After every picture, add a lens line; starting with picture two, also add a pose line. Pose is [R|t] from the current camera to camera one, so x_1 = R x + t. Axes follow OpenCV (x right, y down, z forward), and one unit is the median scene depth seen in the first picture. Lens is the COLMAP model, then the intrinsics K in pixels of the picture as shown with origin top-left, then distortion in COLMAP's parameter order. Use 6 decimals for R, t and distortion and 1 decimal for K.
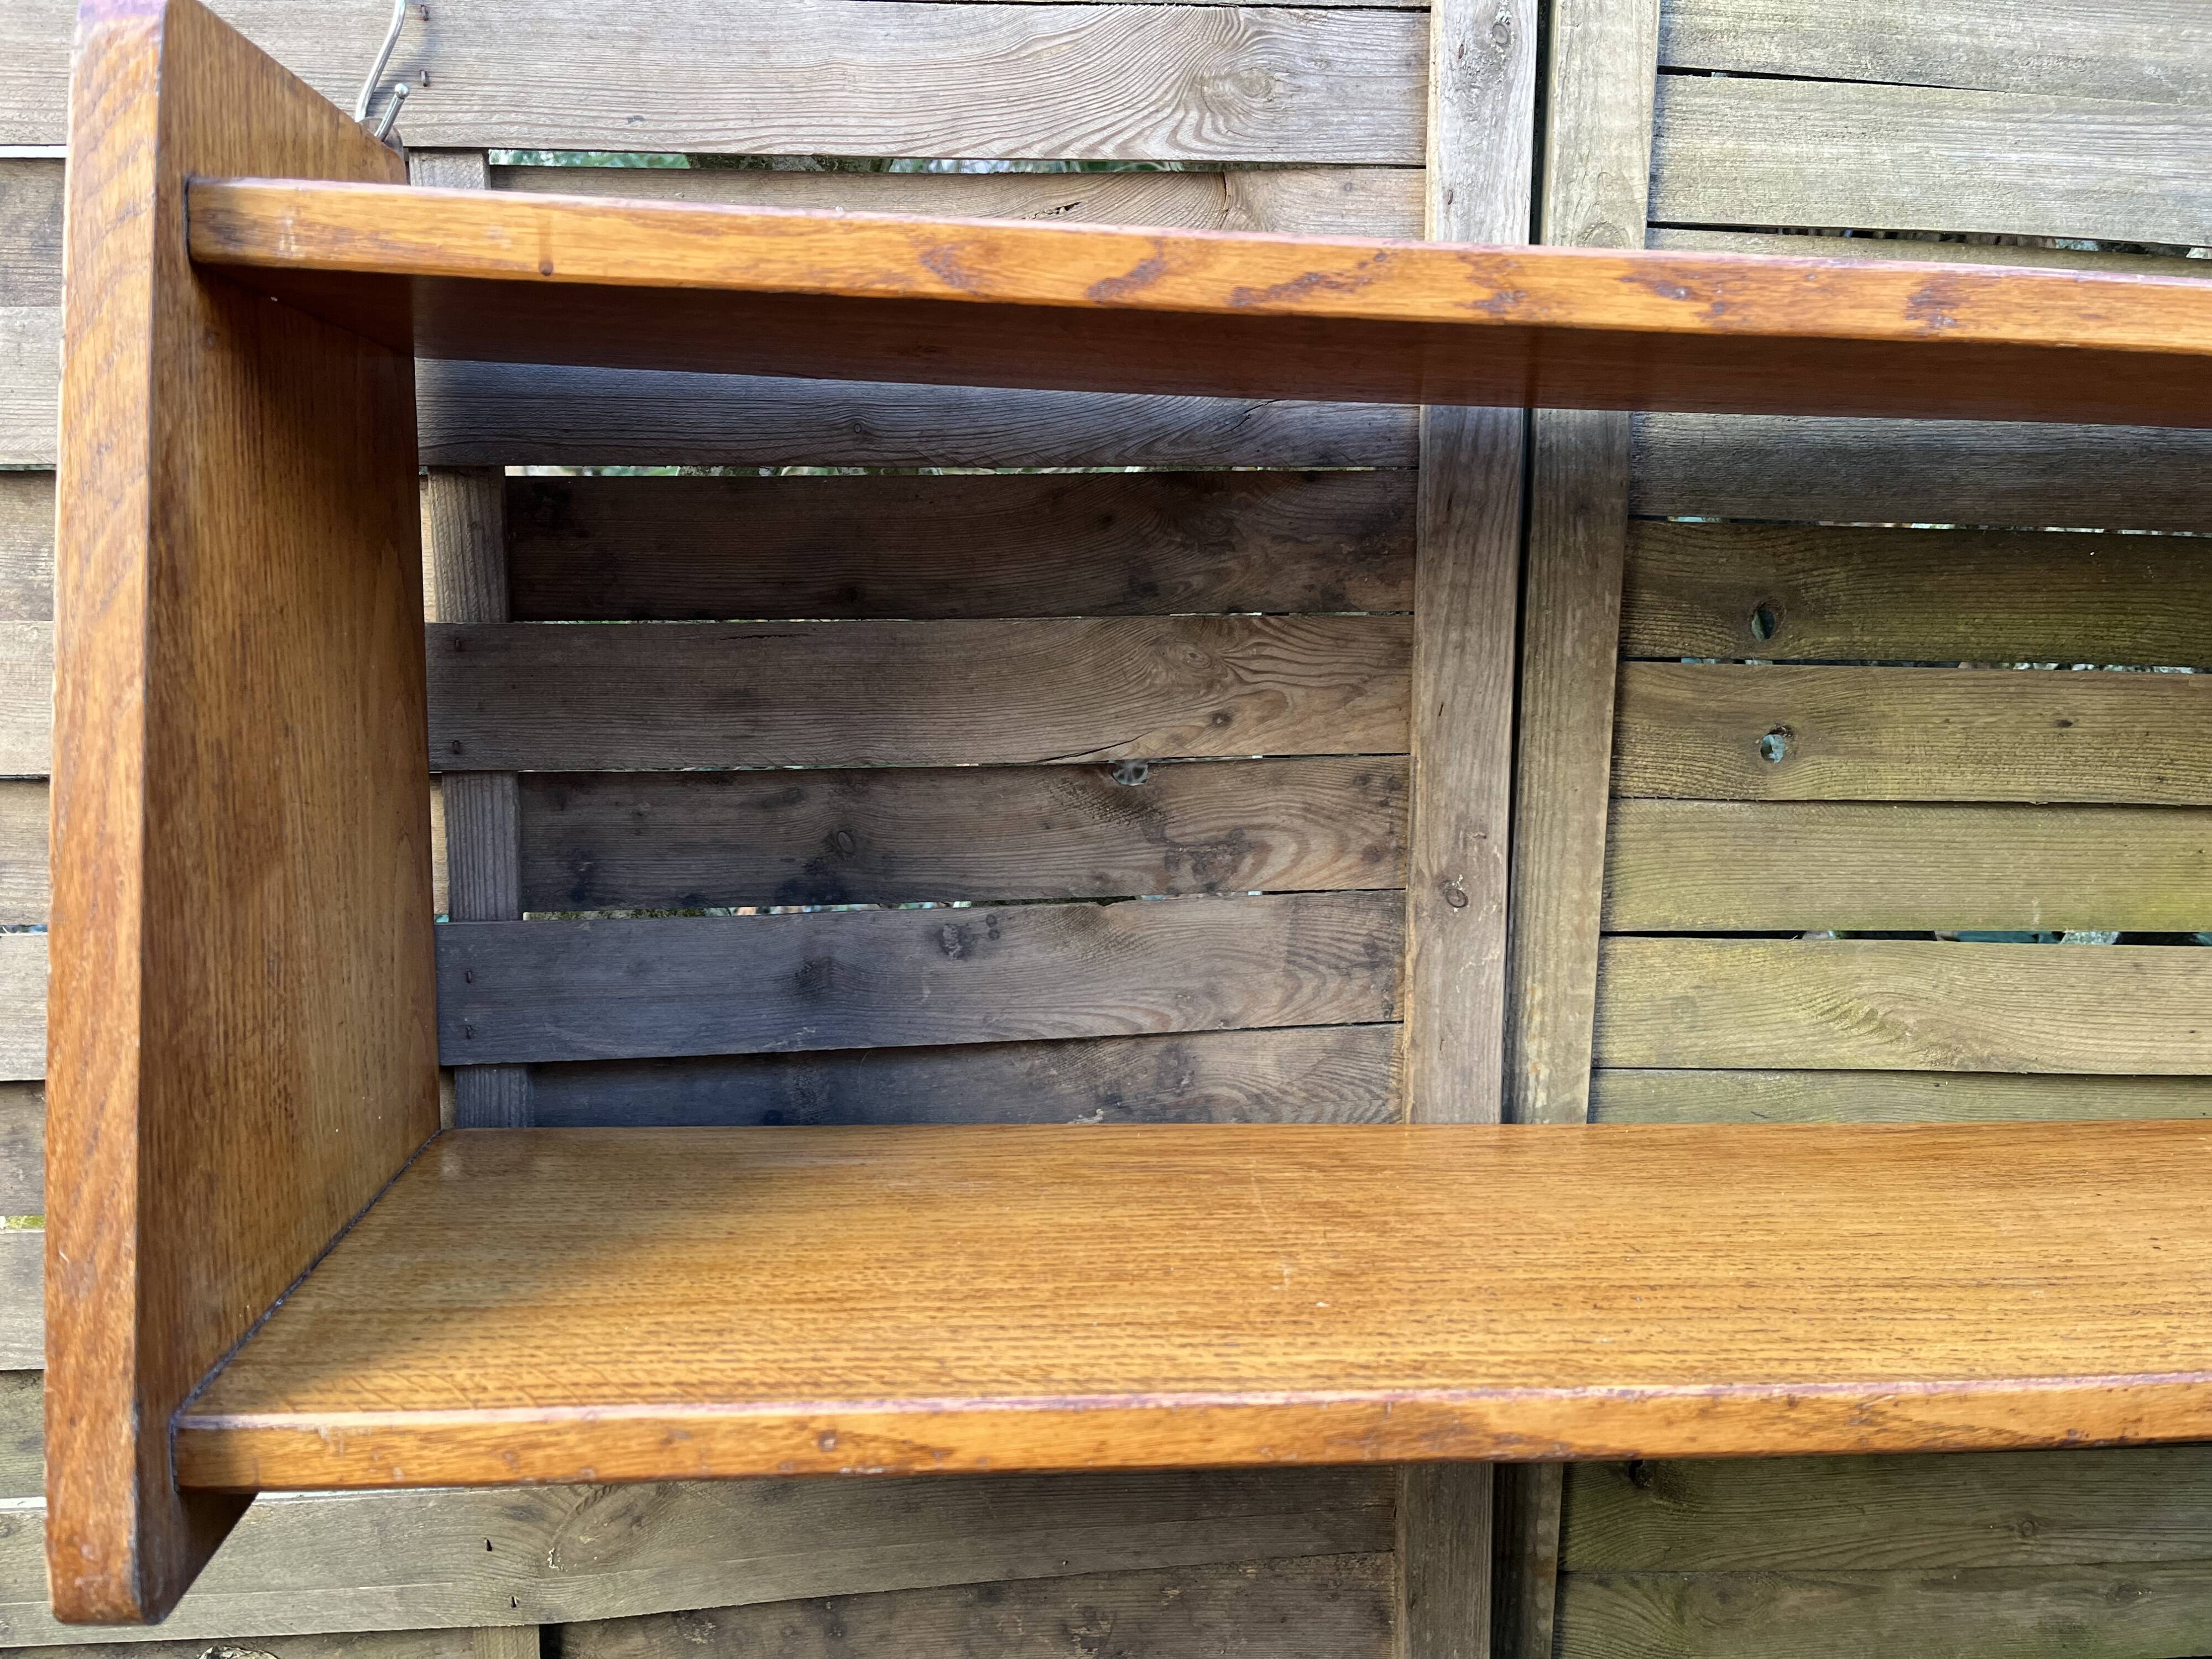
lens RADIAL K [[1687.1, 0, 1110.9], [0, 1687.1, 842.3], [0, 0, 1]] dist [0.055567, -0.083977]
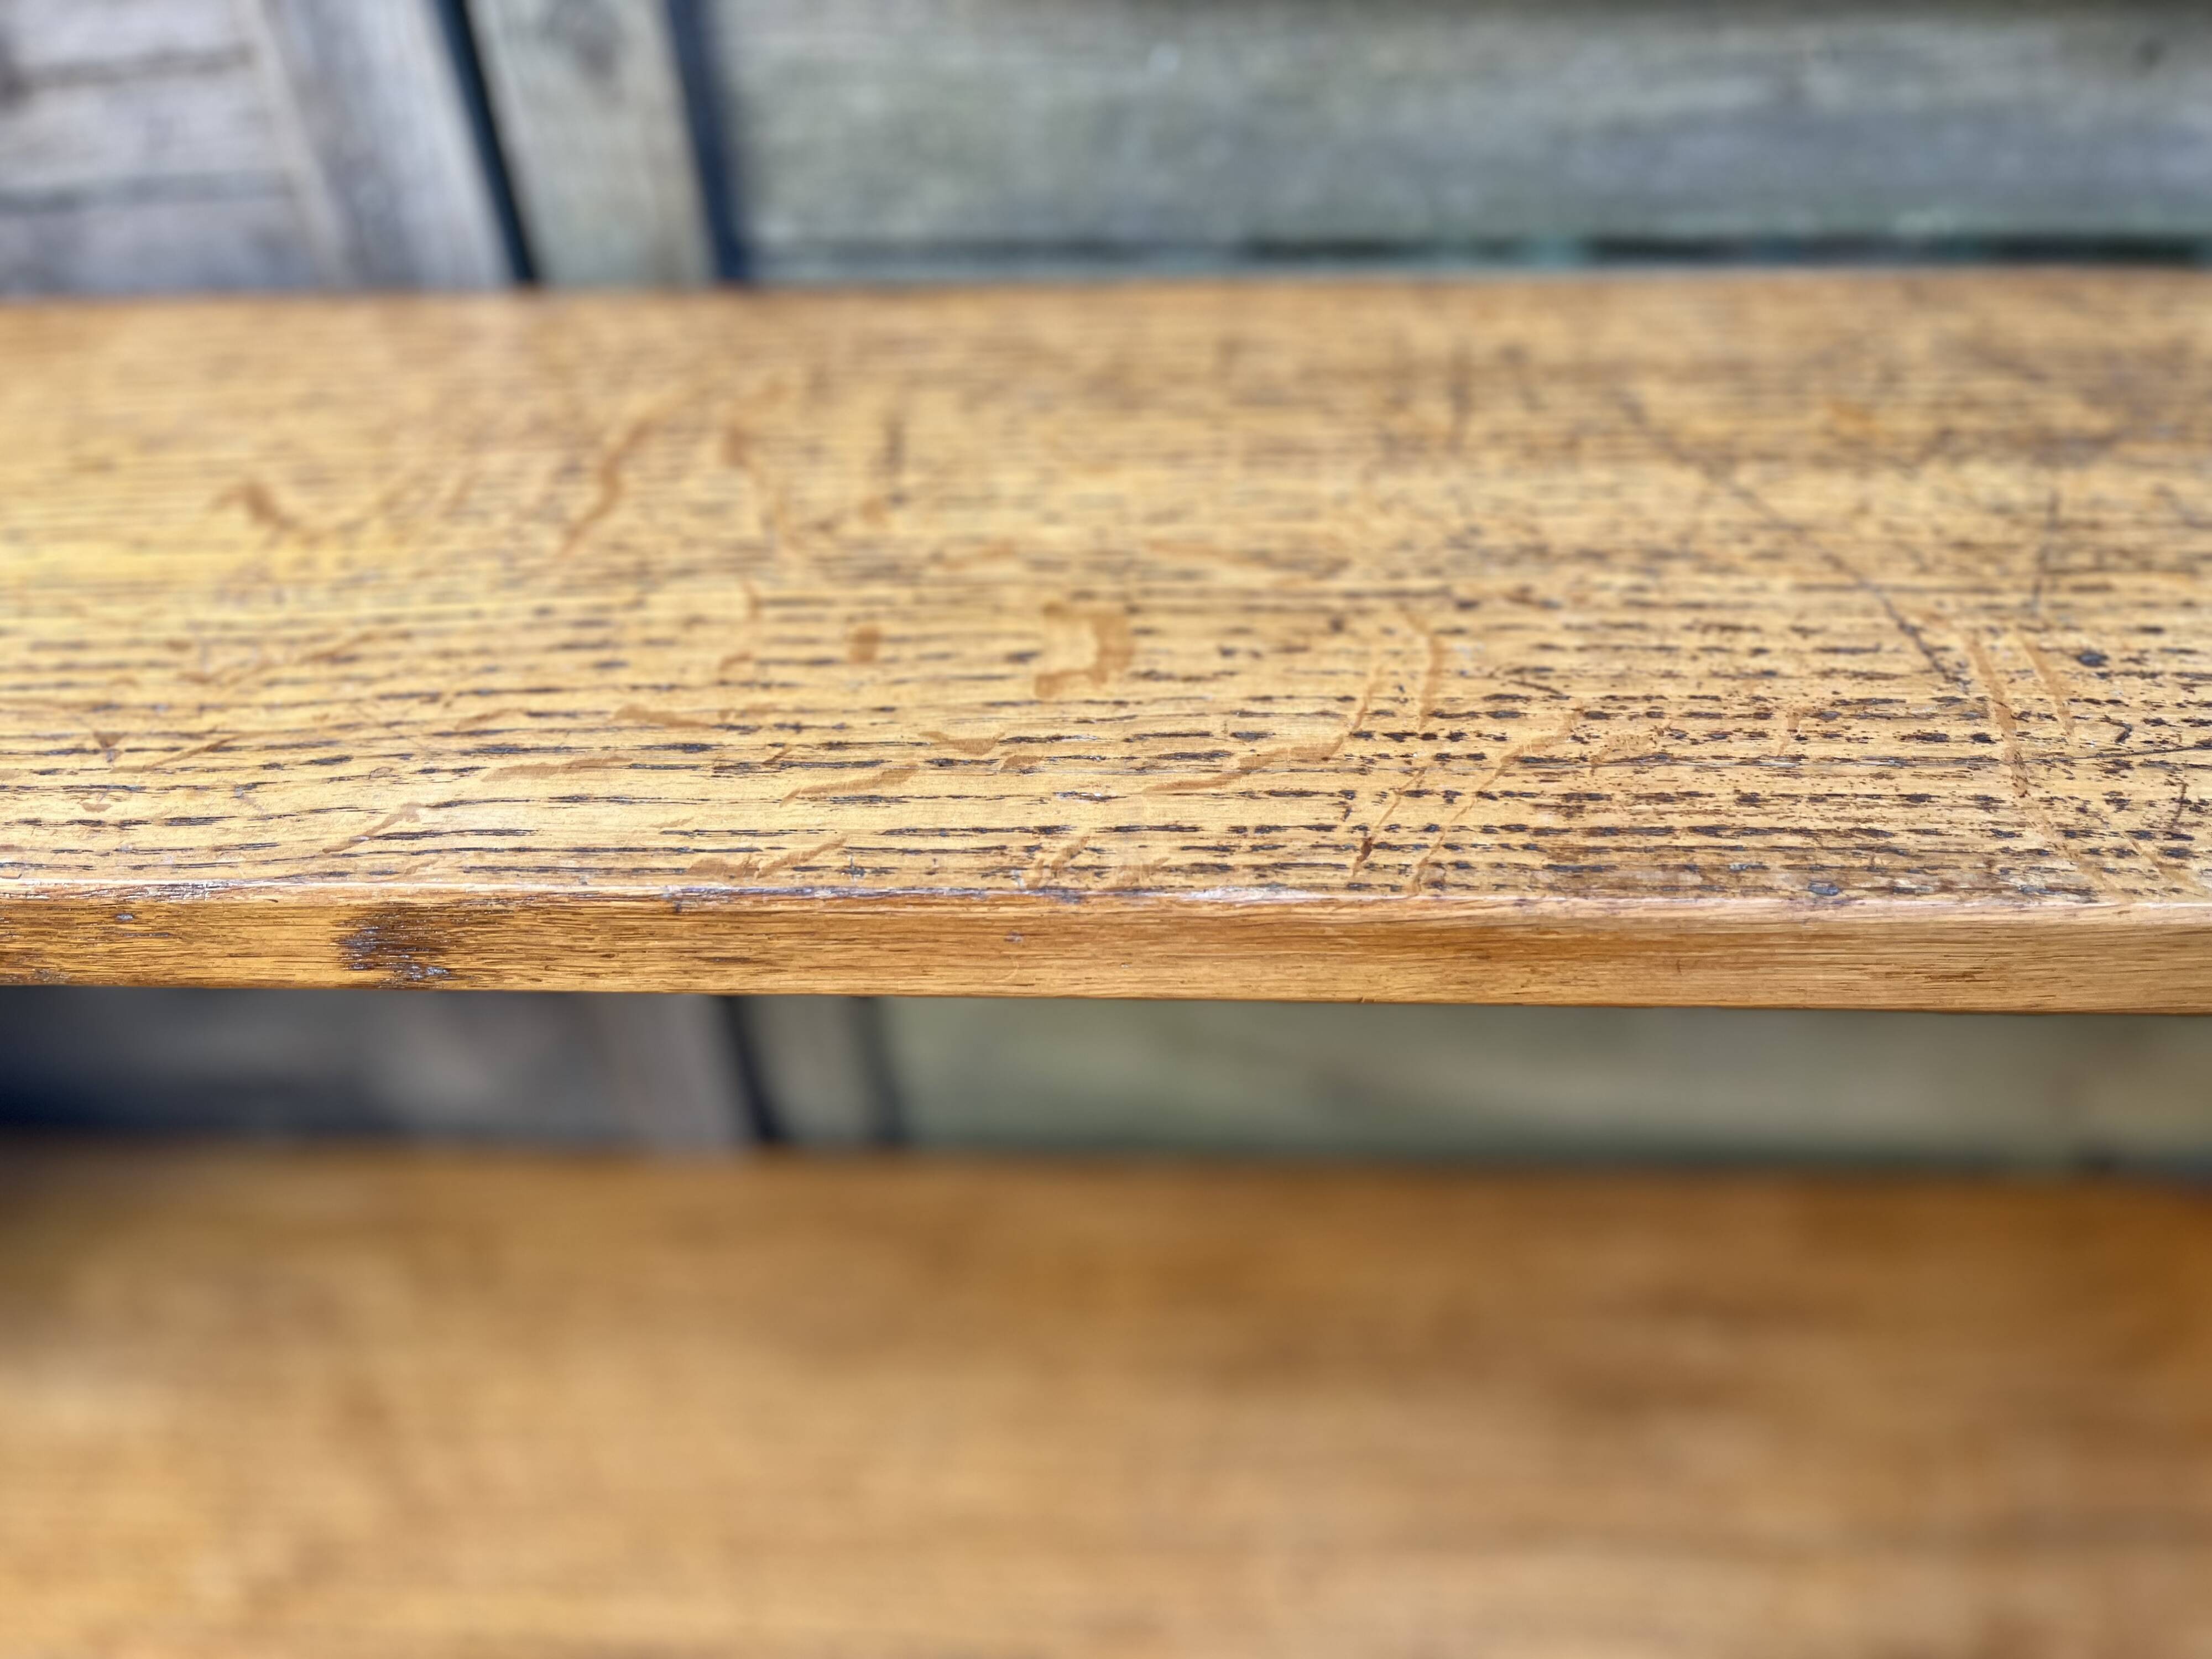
lens RADIAL K [[1687.1, 0, 1110.0], [0, 1687.1, 835.8], [0, 0, 1]] dist [0.055567, -0.083977]
pose [[0.986557, 0.059893, -0.152044, 0.563637], [0.035309, 0.830308, 0.556185, -0.452623], [0.159555, -0.554077, 0.817032, 0.473547]]
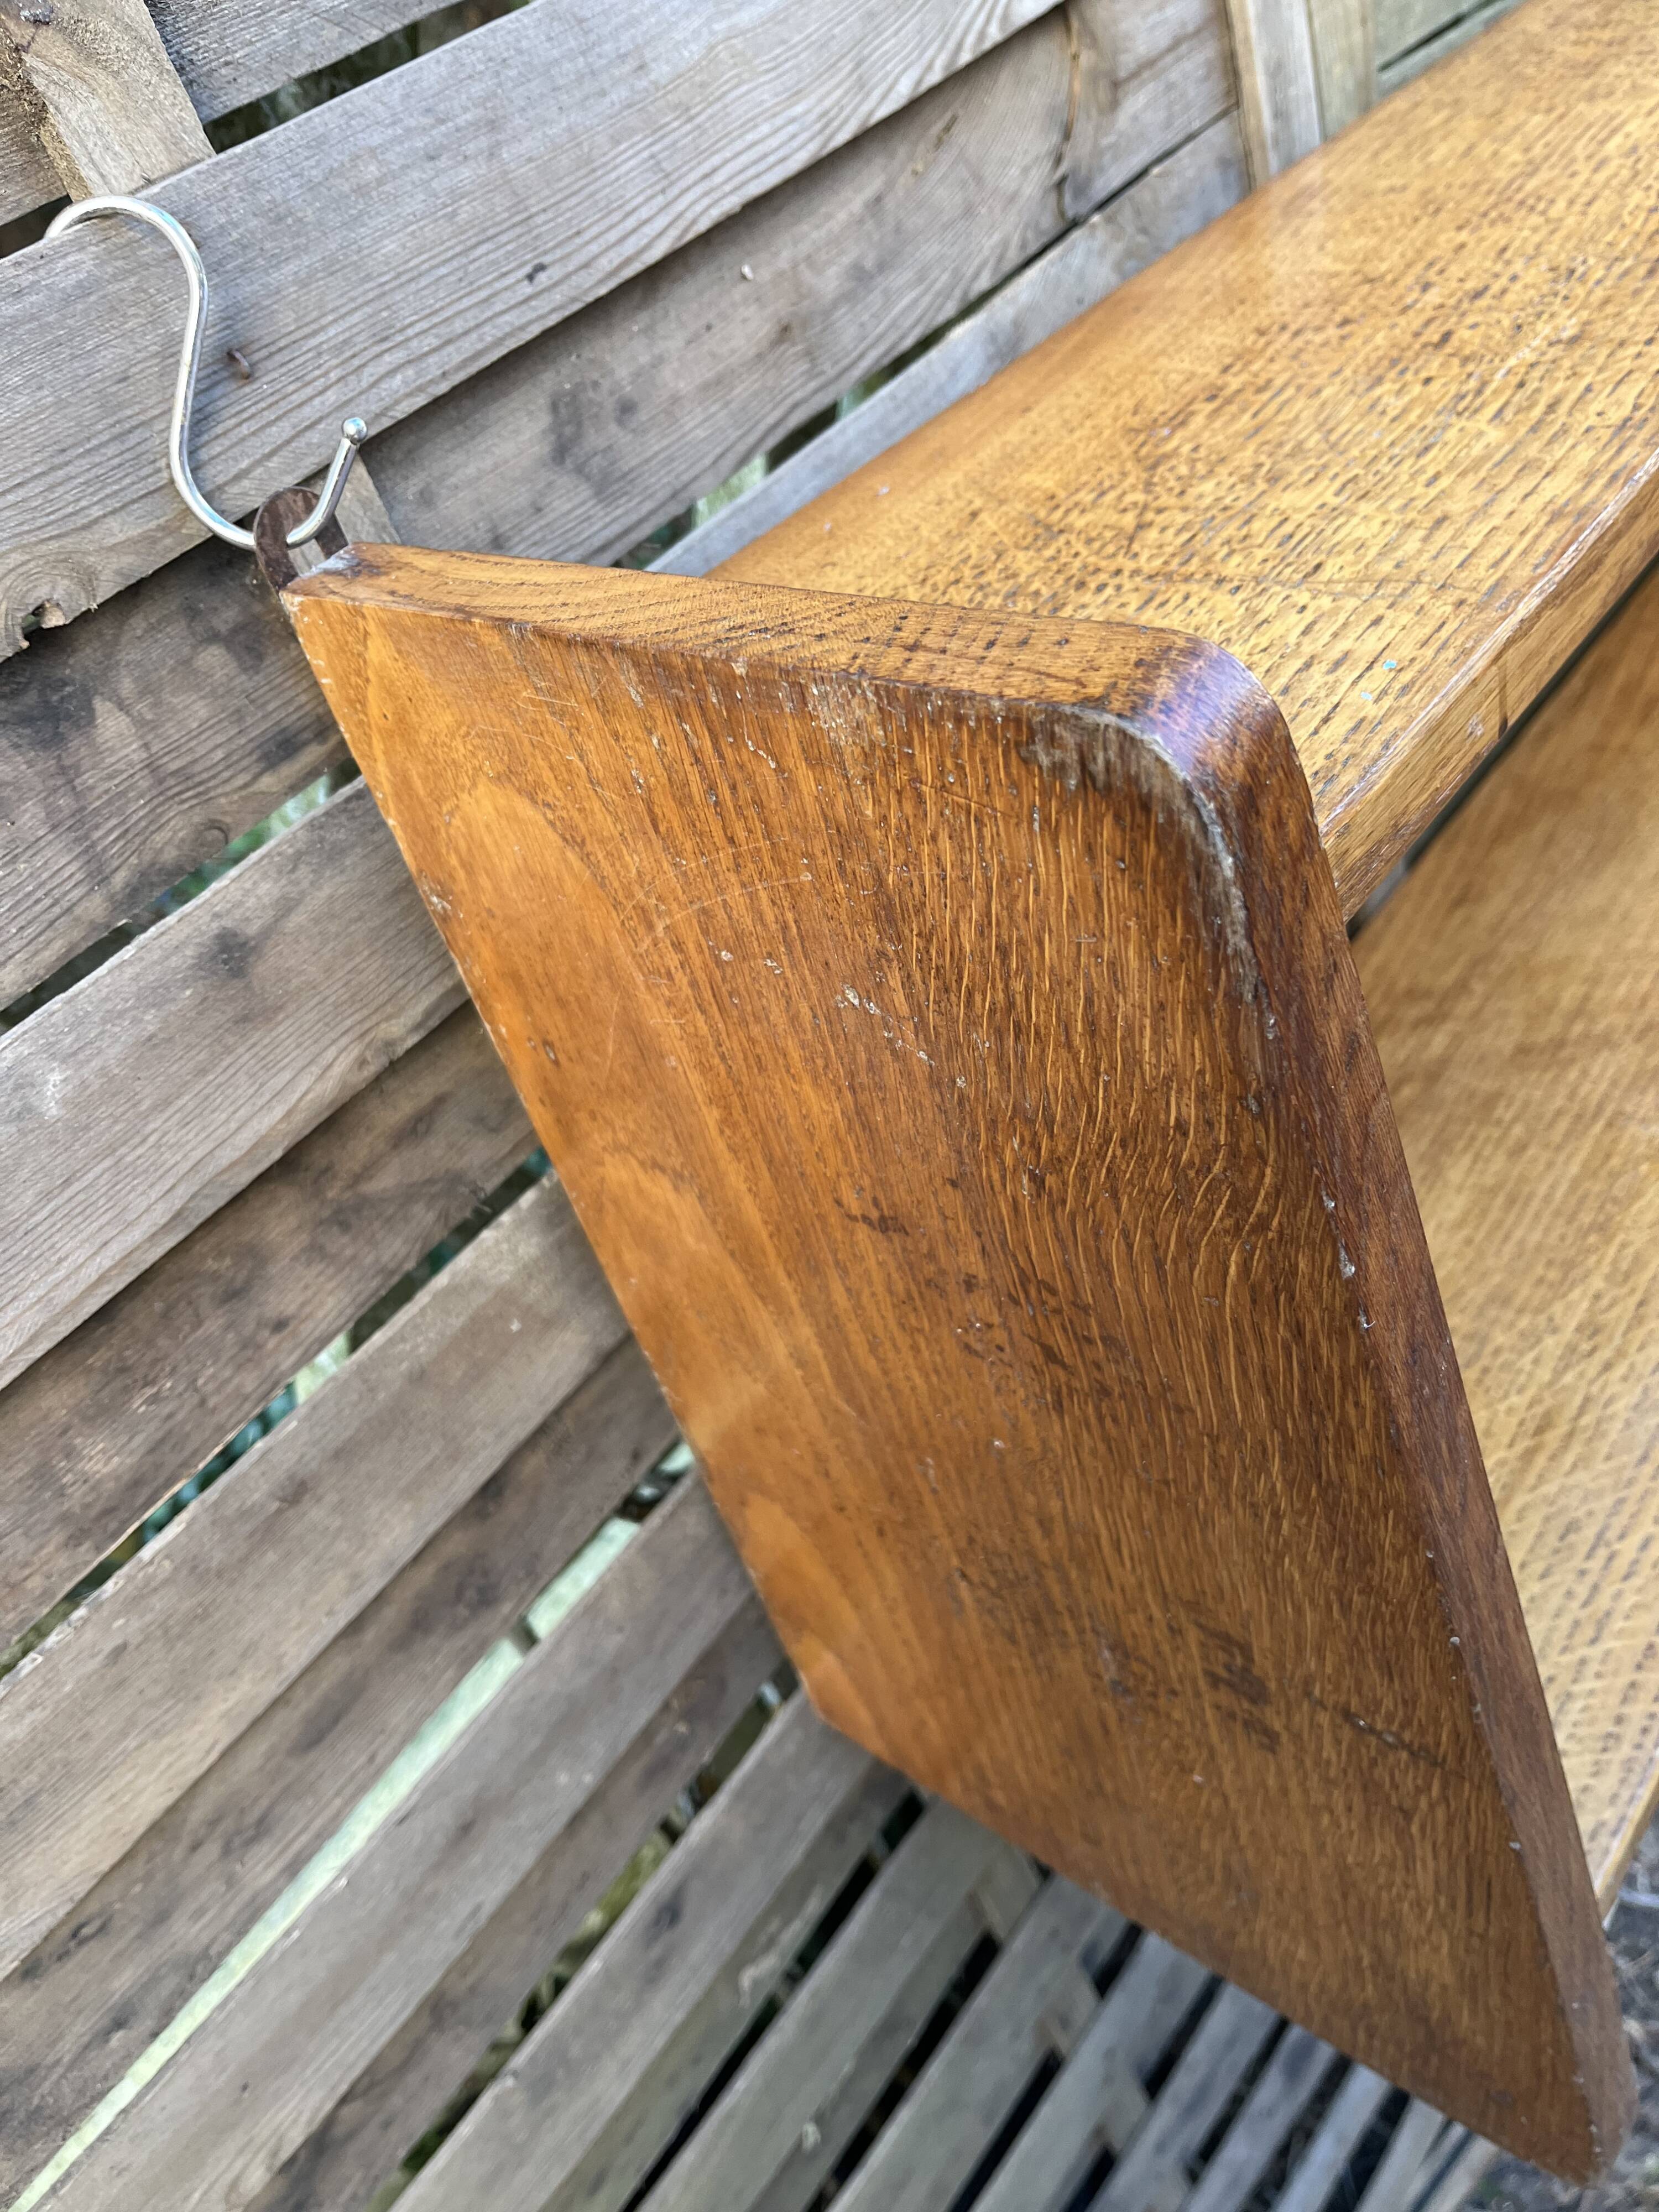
lens RADIAL K [[1687.1, 0, 841.8], [0, 1687.1, 1101.3], [0, 0, 1]] dist [0.055567, -0.083977]
pose [[0.679847, -0.604615, 0.415028, -0.599866], [0.360717, 0.768434, 0.528577, -0.460489], [-0.638507, -0.209644, 0.740513, 0.428415]]
